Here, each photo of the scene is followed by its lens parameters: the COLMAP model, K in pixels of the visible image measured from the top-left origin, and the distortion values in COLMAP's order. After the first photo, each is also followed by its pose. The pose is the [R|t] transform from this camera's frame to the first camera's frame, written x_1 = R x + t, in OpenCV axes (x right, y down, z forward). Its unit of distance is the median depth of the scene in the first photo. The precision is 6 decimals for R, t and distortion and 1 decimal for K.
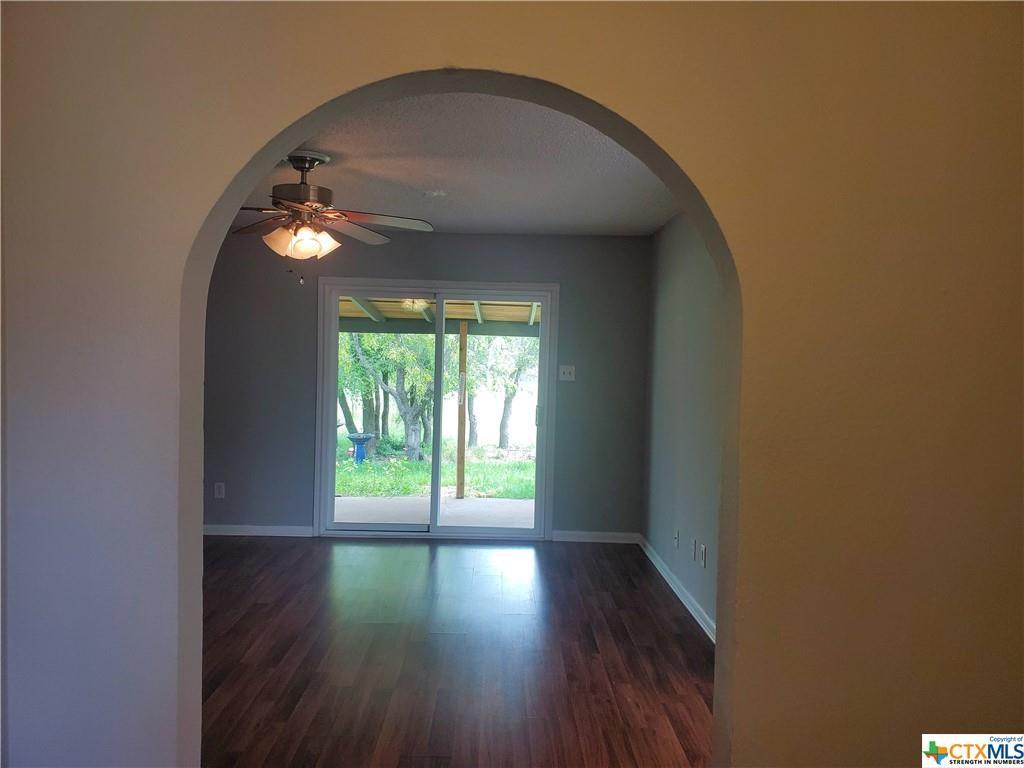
lens RADIAL K [[806.2, 0, 512.0], [0, 806.2, 384.0], [0, 0, 1]] dist [0.108287, -0.224764]
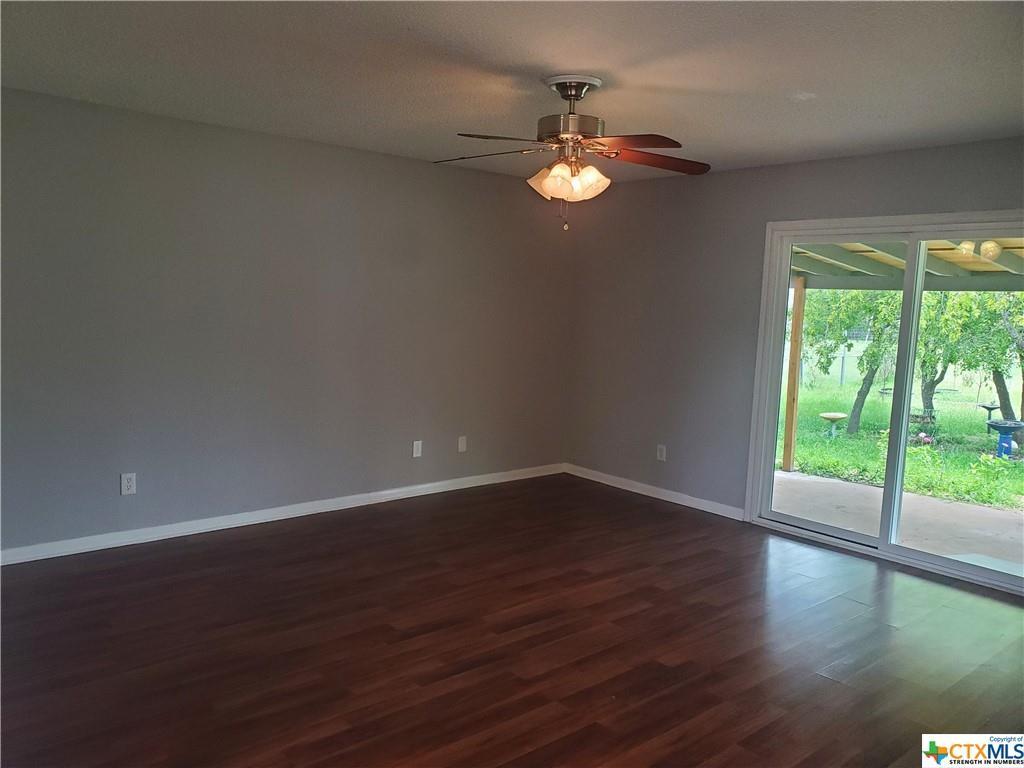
lens RADIAL K [[811.5, 0, 482.3], [0, 811.5, 383.5], [0, 0, 1]] dist [0.010036, 0.003946]
pose [[0.634185, 0.082778, -0.768737, 0.238436], [-0.049754, 0.996561, 0.066265, -0.004837], [0.771579, -0.003776, 0.636122, 0.223347]]
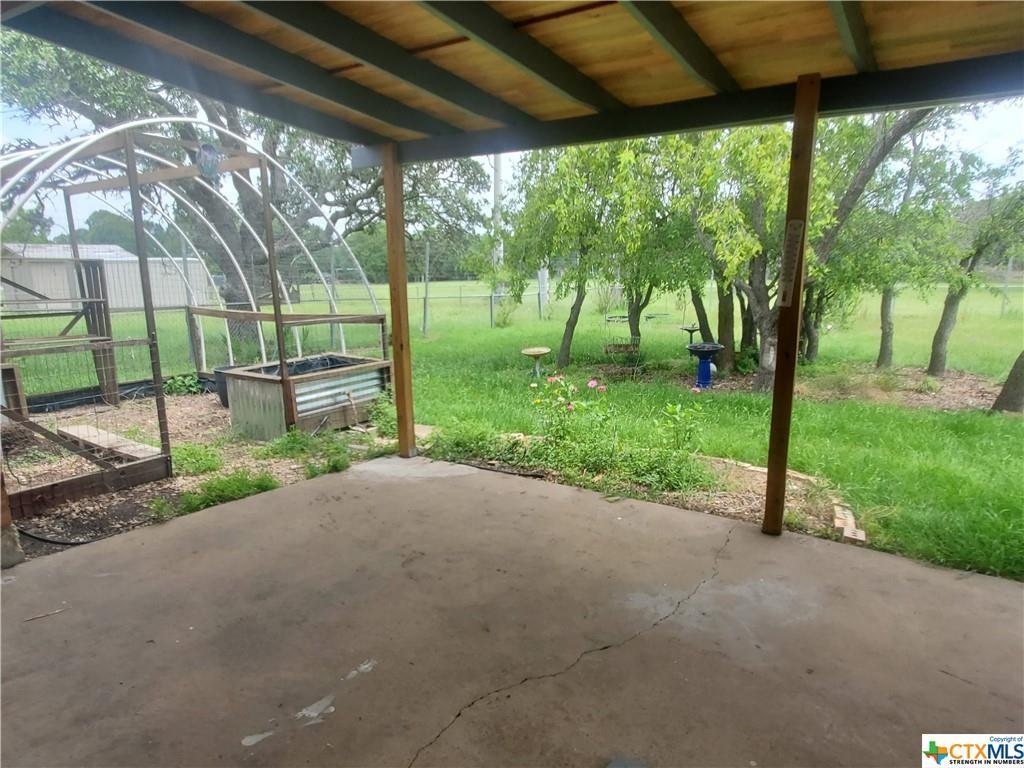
lens RADIAL K [[632.2, 0, 512.0], [0, 632.2, 384.0], [0, 0, 1]] dist [-0.003104, -0.000403]
pose [[0.816810, 0.093123, -0.569341, 0.004827], [-0.003113, 0.987583, 0.157066, 0.016050], [0.576898, -0.126521, 0.806958, 1.024729]]
